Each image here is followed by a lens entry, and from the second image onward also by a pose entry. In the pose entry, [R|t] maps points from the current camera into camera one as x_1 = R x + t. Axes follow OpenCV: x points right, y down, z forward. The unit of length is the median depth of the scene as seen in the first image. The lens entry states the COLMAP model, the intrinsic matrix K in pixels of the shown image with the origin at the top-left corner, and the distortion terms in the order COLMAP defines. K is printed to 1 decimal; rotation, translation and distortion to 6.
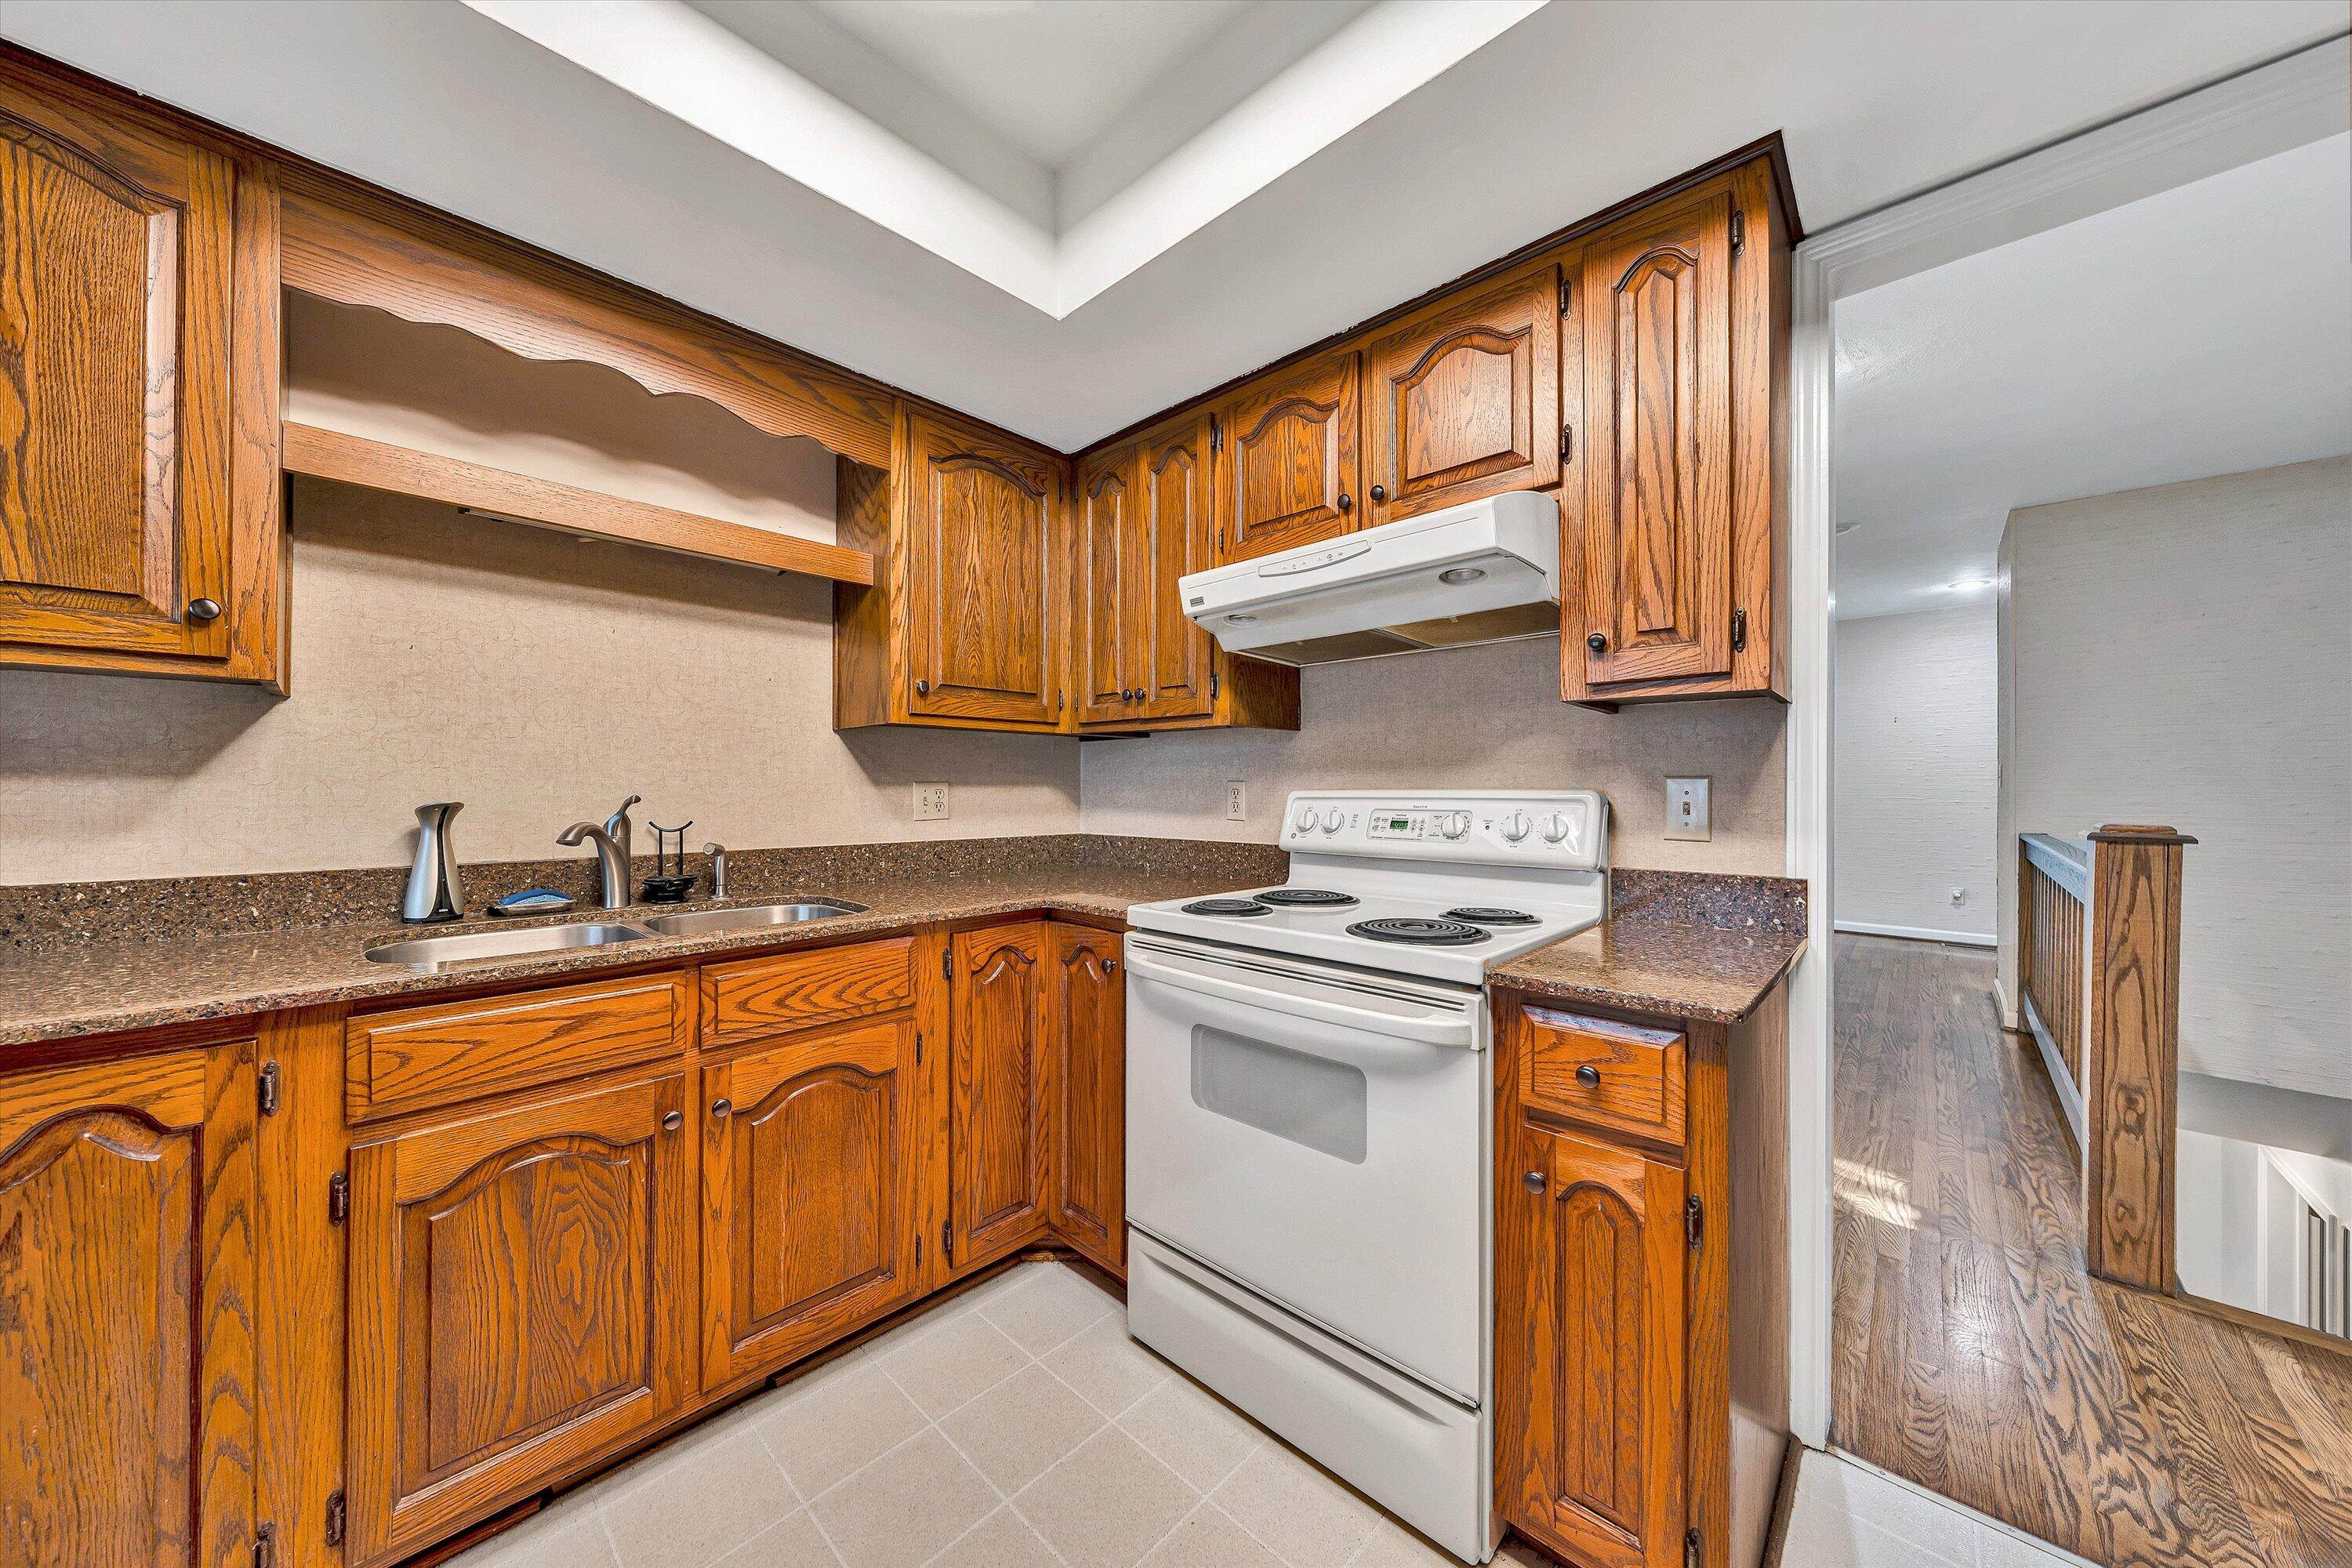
lens RADIAL K [[800.2, 0, 1158.8], [0, 800.2, 785.8], [0, 0, 1]] dist [-0.002089, -0.000125]
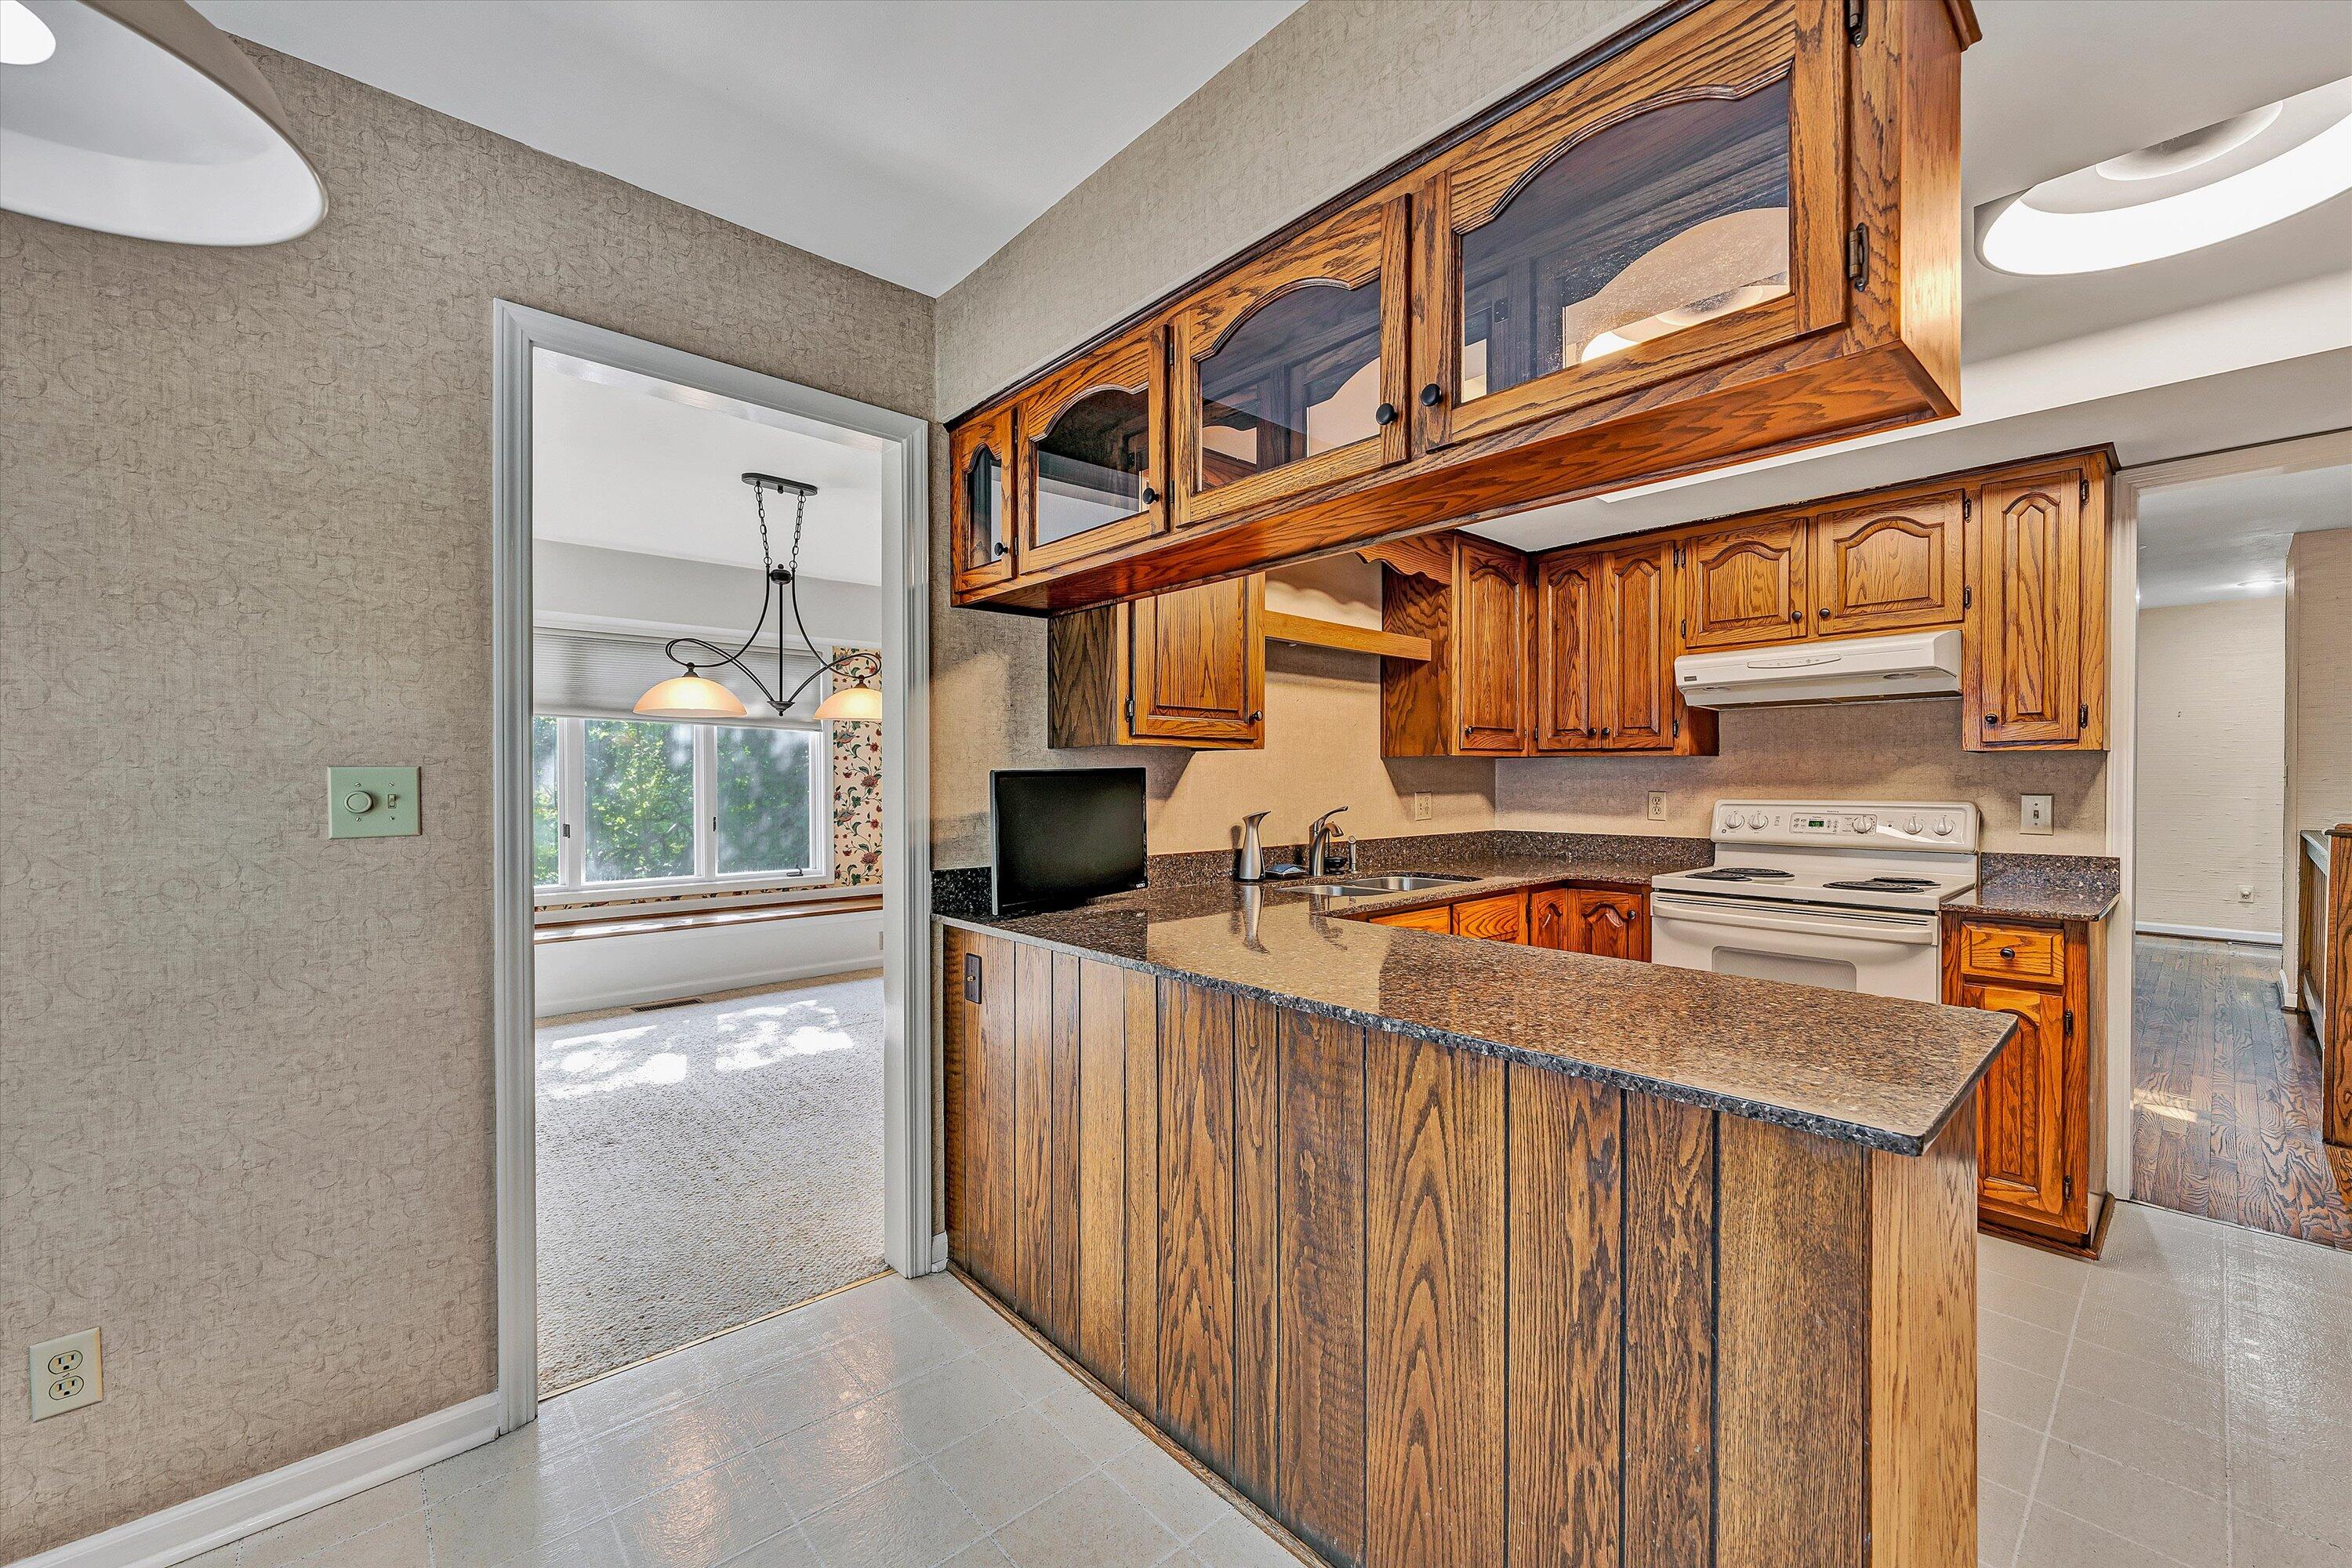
lens RADIAL K [[944.3, 0, 1176.0], [0, 944.3, 784.0], [0, 0, 1]] dist [0.000072, -0.000035]
pose [[0.997486, -0.003256, -0.070783, -0.841083], [0.004017, 0.999936, 0.010600, -0.053933], [0.070744, -0.010858, 0.997435, -0.915087]]
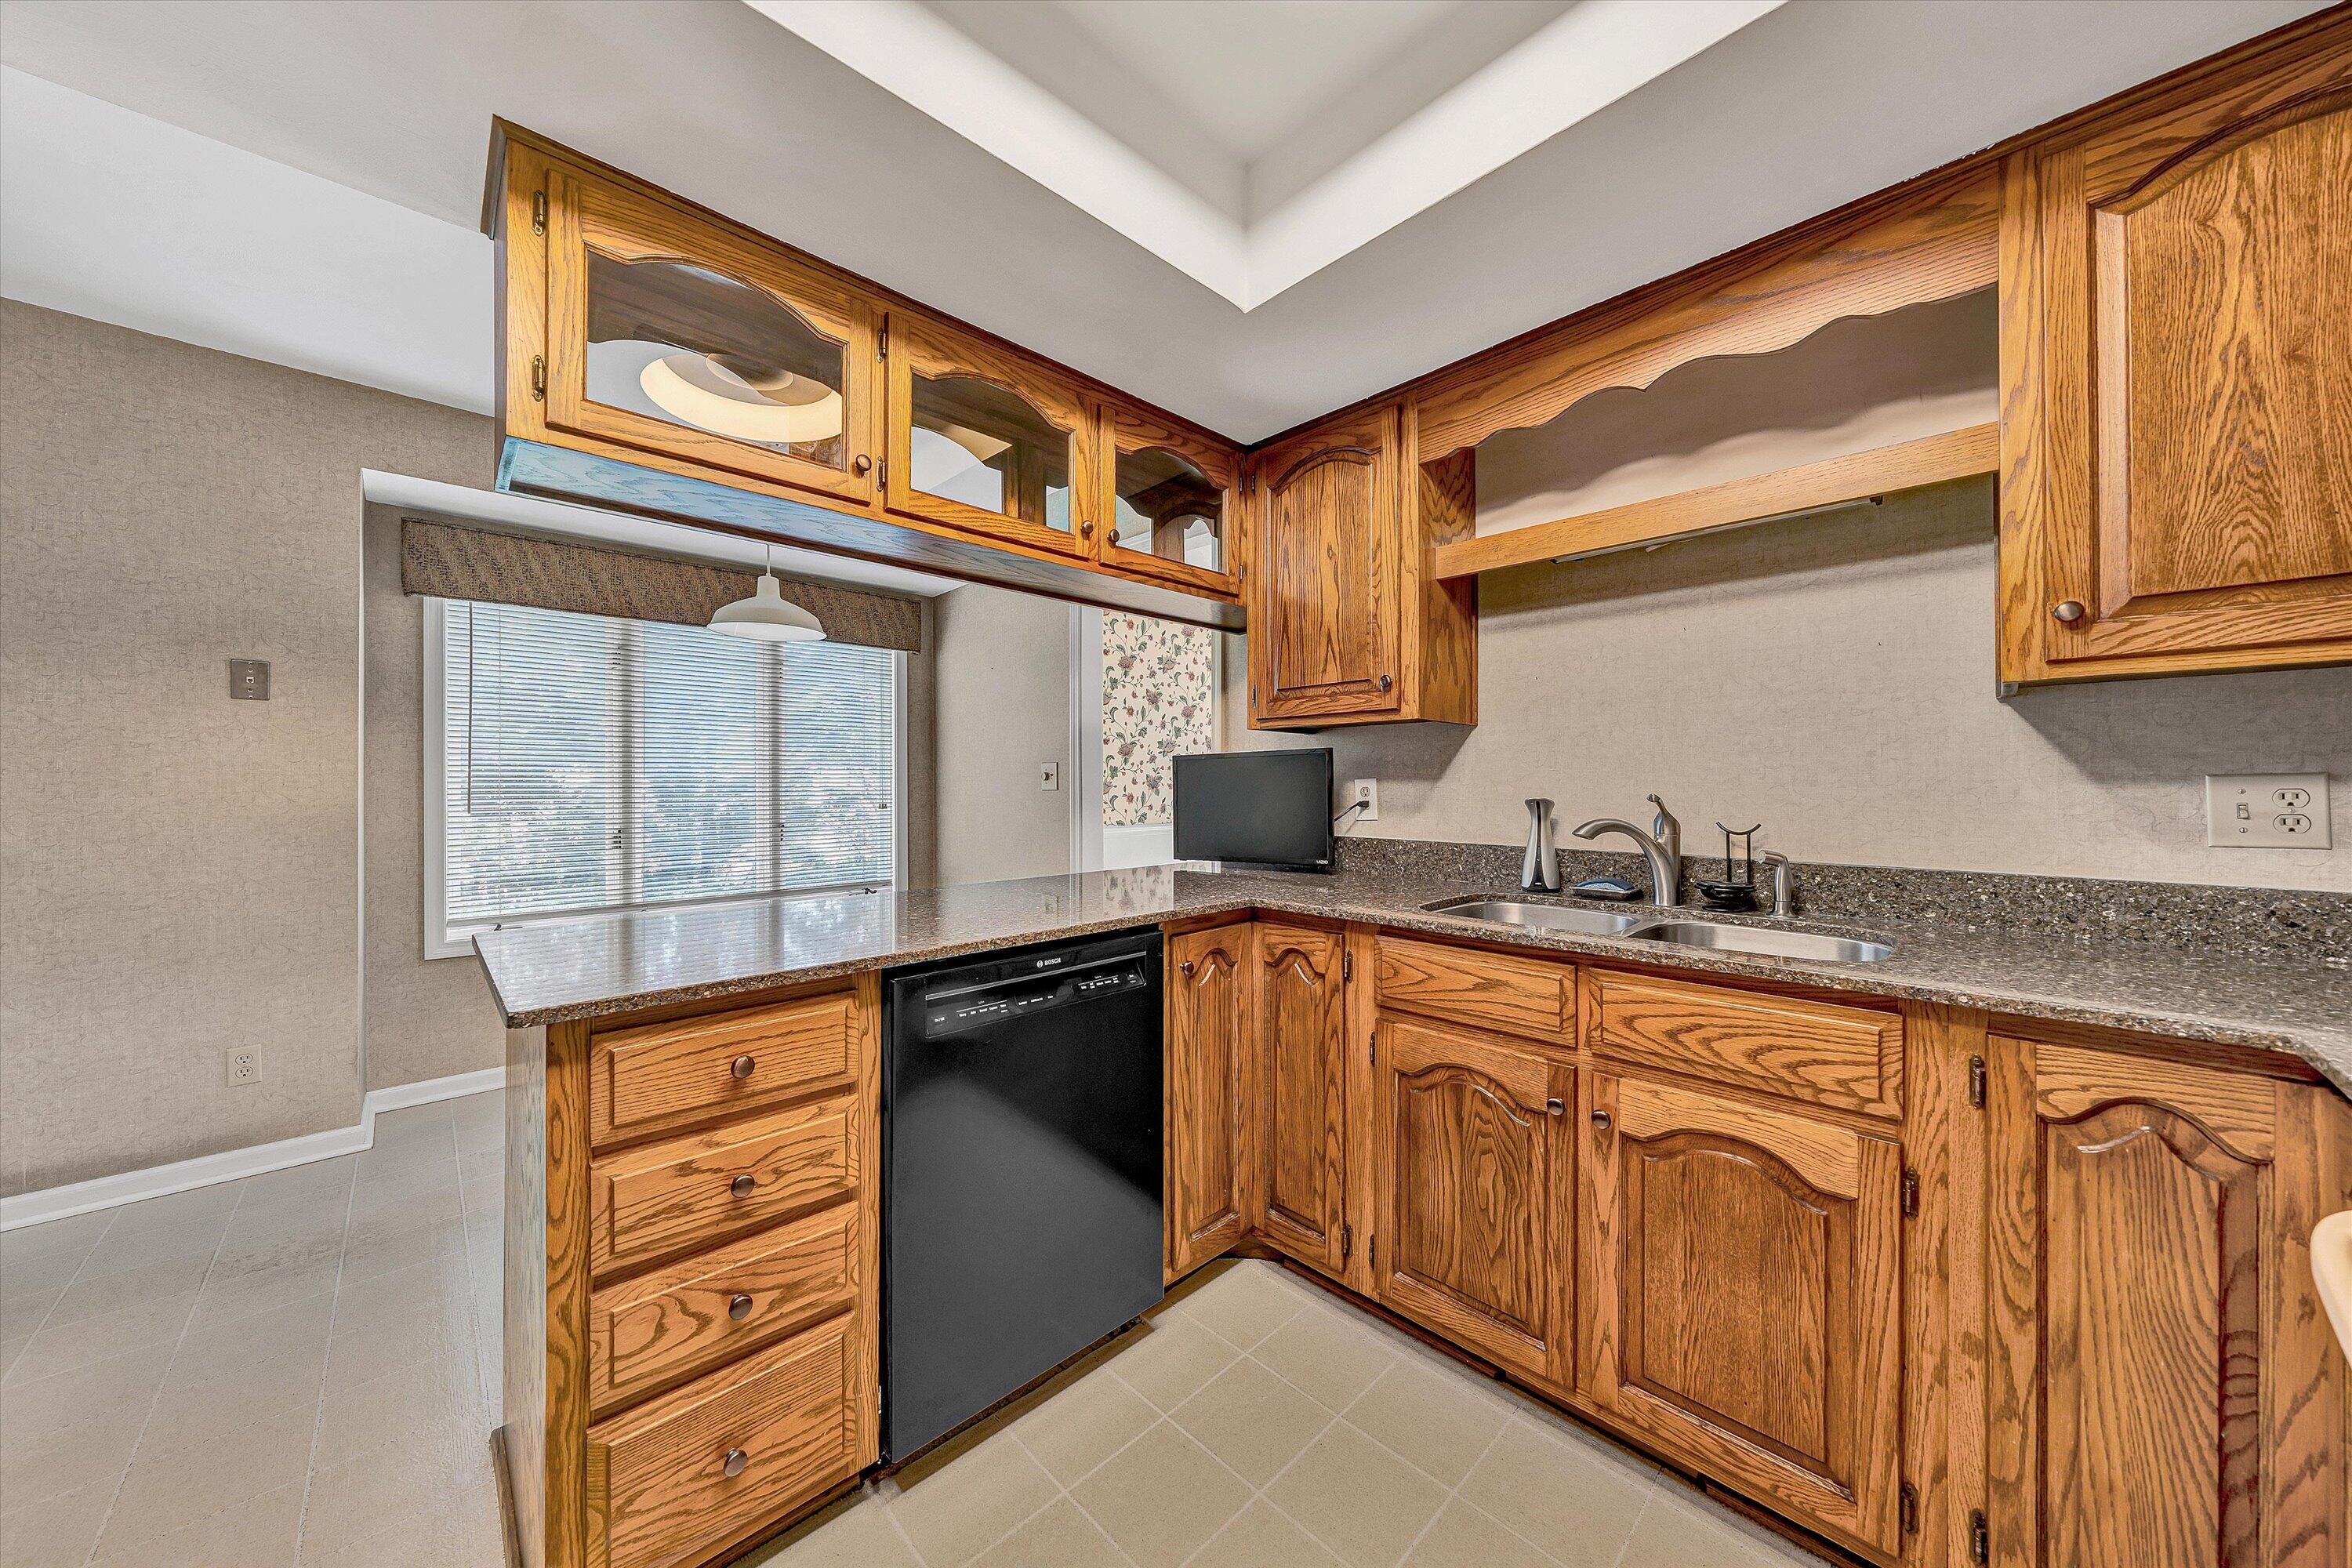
lens RADIAL K [[800.2, 0, 1158.8], [0, 800.2, 785.8], [0, 0, 1]] dist [-0.002089, -0.000125]
pose [[-0.052855, -0.001580, -0.998601, 0.395671], [0.003697, 0.999992, -0.001778, 0.000997], [0.998595, -0.003786, -0.052849, 0.463071]]
